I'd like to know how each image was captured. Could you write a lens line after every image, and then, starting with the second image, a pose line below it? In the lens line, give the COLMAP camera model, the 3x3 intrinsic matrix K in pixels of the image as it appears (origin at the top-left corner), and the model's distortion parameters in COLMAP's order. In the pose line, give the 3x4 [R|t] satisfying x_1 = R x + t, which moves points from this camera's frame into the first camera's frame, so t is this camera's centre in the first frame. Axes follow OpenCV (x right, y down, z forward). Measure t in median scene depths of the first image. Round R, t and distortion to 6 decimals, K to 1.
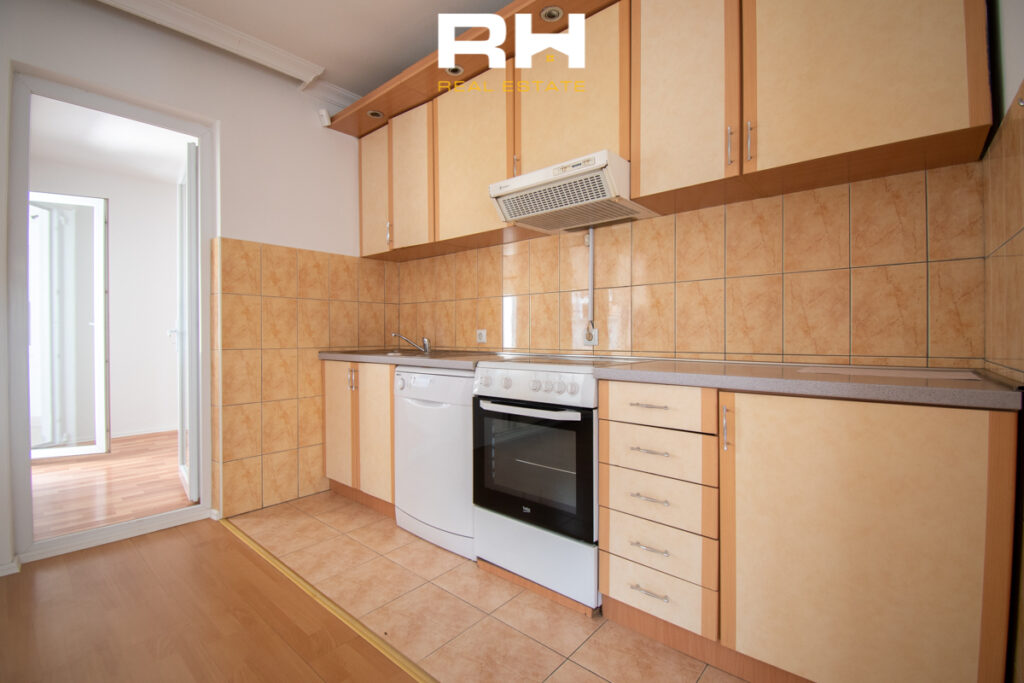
lens RADIAL K [[451.3, 0, 512.0], [0, 451.3, 339.4], [0, 0, 1]] dist [0.019971, -0.024493]
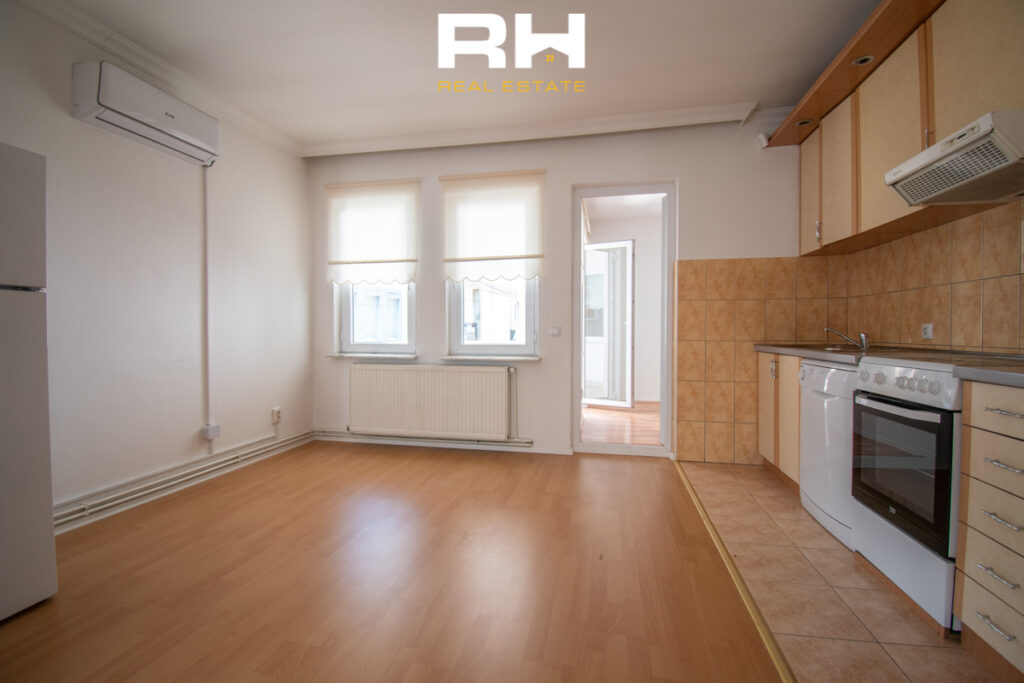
lens RADIAL K [[451.3, 0, 512.0], [0, 451.3, 339.4], [0, 0, 1]] dist [0.019971, -0.024493]
pose [[0.483329, 0.016764, -0.875278, 0.329600], [-0.007680, 0.999859, 0.014909, 0.002160], [0.875405, -0.000484, 0.483390, -0.123848]]
